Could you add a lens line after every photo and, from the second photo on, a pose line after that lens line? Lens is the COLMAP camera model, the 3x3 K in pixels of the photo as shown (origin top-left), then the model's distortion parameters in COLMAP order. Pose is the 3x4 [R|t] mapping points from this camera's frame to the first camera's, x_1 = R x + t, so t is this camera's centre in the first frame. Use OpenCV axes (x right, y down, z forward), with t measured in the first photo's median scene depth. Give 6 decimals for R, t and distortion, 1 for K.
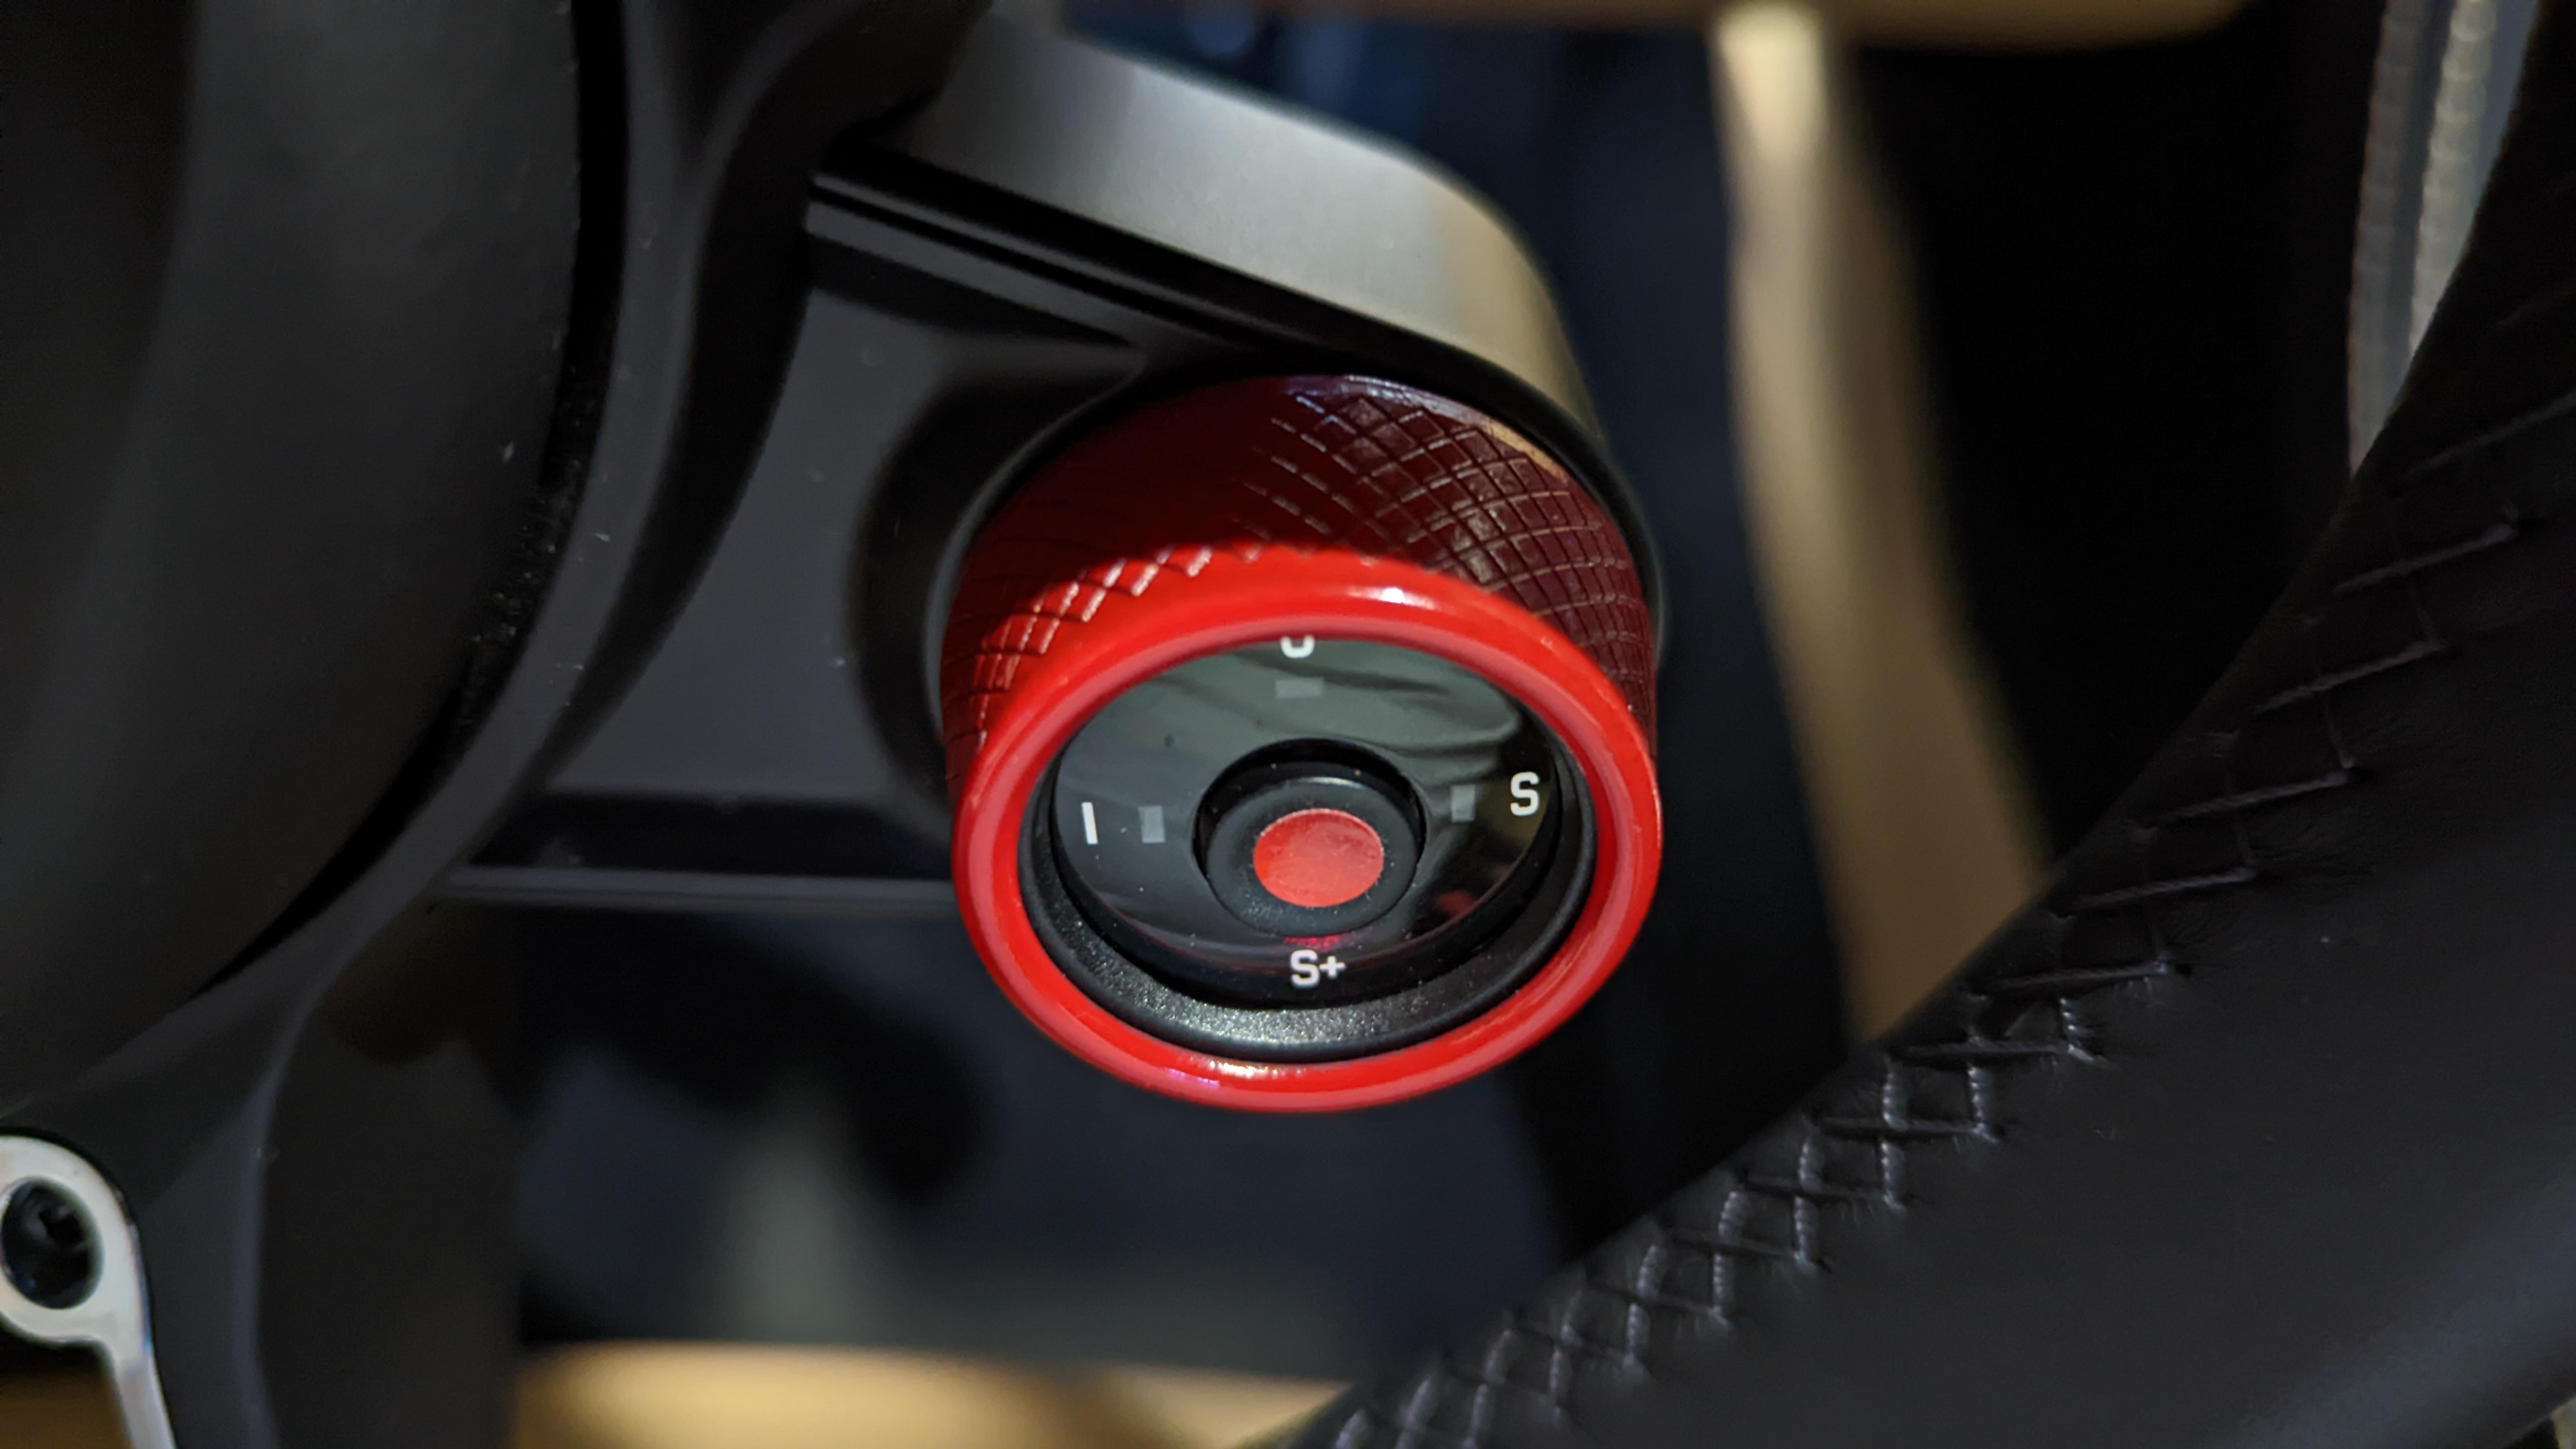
lens RADIAL K [[1913.6, 0, 1288.6], [0, 1913.6, 673.4], [0, 0, 1]] dist [-0.040187, 0.005437]
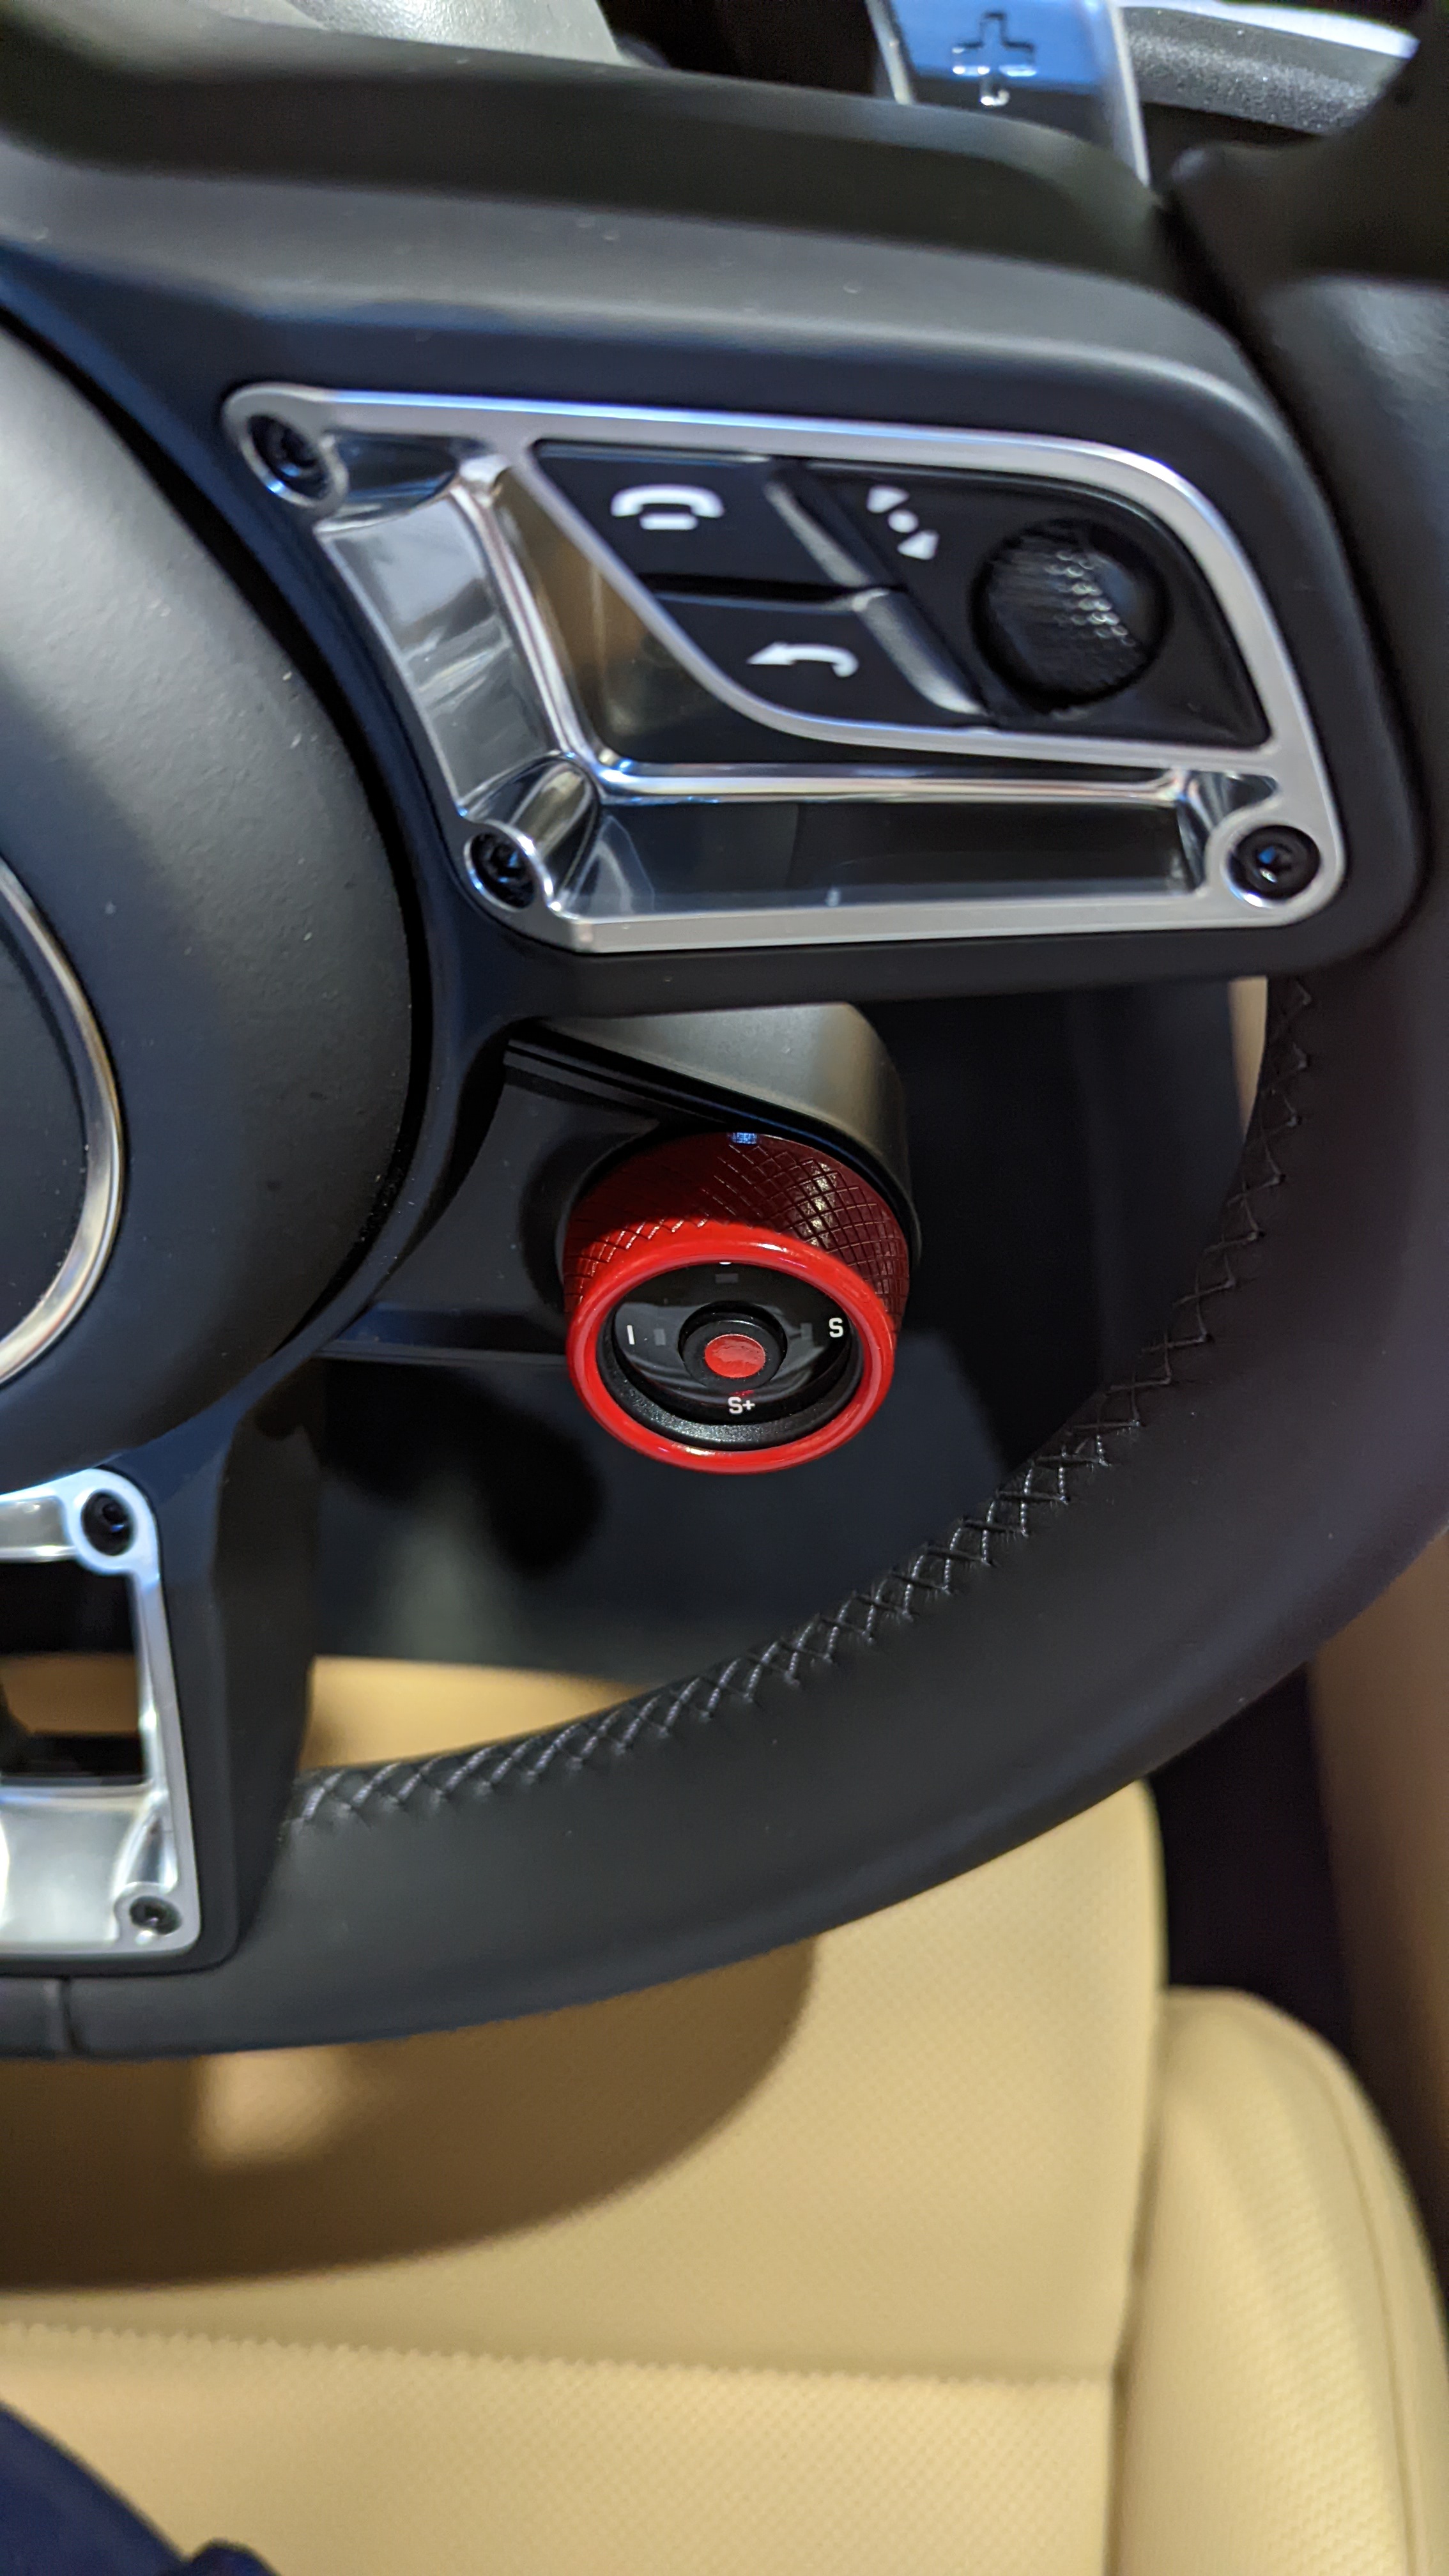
lens RADIAL K [[1833.3, 0, 724.5], [0, 1833.3, 1288.0], [0, 0, 1]] dist [0.032235, 0.000324]
pose [[0.996091, 0.031296, -0.082598, 0.159660], [-0.023315, 0.995120, 0.095876, -0.163734], [0.085196, -0.093575, 0.991960, -0.965935]]
